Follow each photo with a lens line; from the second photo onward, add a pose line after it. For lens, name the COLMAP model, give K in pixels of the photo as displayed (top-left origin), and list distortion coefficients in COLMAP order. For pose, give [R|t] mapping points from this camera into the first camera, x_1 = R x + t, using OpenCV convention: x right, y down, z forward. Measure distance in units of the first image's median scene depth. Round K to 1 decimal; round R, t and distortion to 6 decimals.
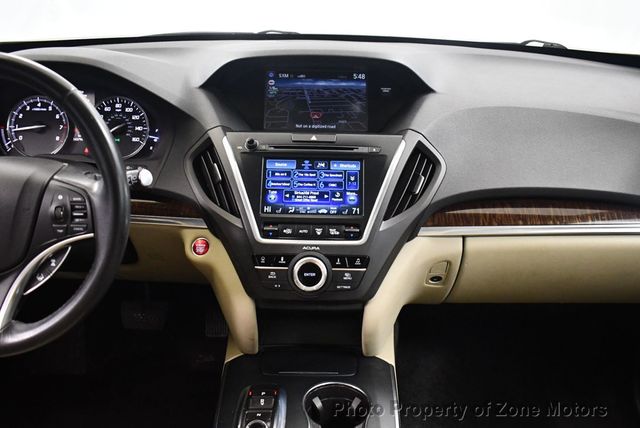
lens RADIAL K [[649.4, 0, 321.2], [0, 649.4, 213.9], [0, 0, 1]] dist [-0.095429, 0.000000]
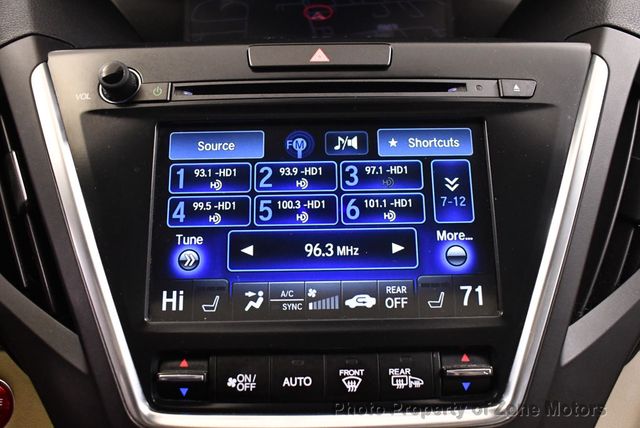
lens RADIAL K [[649.4, 0, 320.3], [0, 649.4, 215.5], [0, 0, 1]] dist [-0.095429, 0.000000]
pose [[0.999318, -0.036144, 0.007541, -0.016414], [0.035748, 0.998237, 0.047378, -0.057156], [-0.009240, -0.047076, 0.998849, 0.703462]]
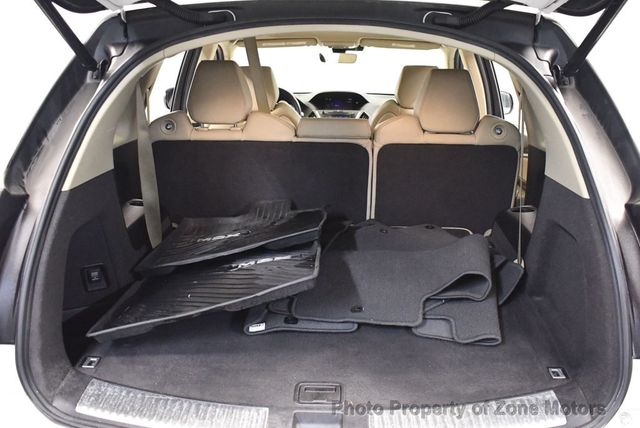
lens RADIAL K [[649.4, 0, 321.0], [0, 649.4, 215.5], [0, 0, 1]] dist [-0.095429, 0.000000]
pose [[0.999864, -0.006247, -0.015253, -0.063406], [0.003615, 0.985978, -0.166837, 1.264912], [0.016082, 0.166759, 0.985867, -3.053259]]
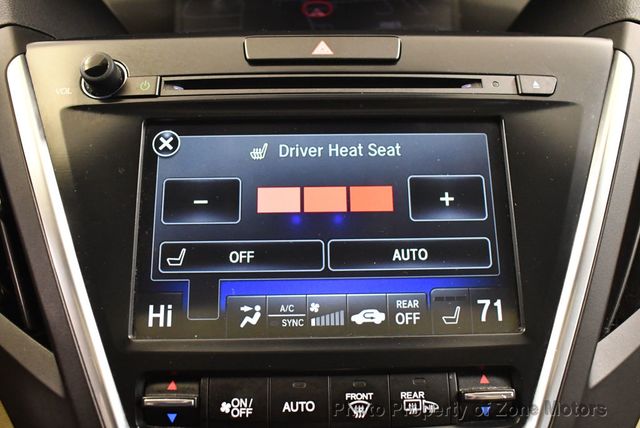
lens RADIAL K [[649.4, 0, 320.2], [0, 649.4, 214.0], [0, 0, 1]] dist [-0.095429, 0.000000]
pose [[0.999178, -0.032979, 0.023569, -0.021874], [0.032347, 0.999120, 0.026687, -0.053679], [-0.024428, -0.025903, 0.999366, 0.730718]]
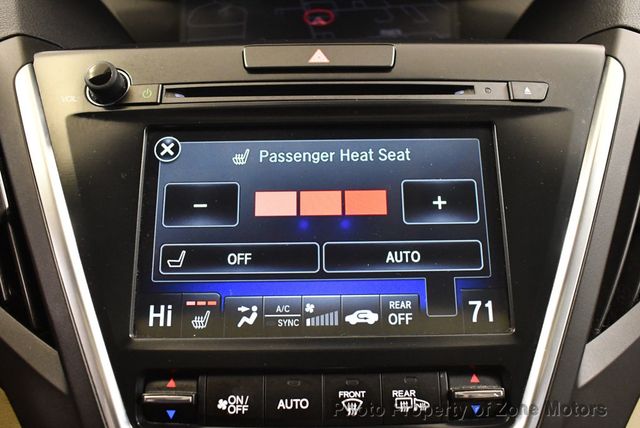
lens RADIAL K [[649.4, 0, 320.9], [0, 649.4, 213.0], [0, 0, 1]] dist [-0.095429, 0.000000]
pose [[0.999438, -0.033192, 0.004696, -0.014460], [0.033109, 0.999312, 0.016727, -0.052904], [-0.005247, -0.016562, 0.999849, 0.722428]]
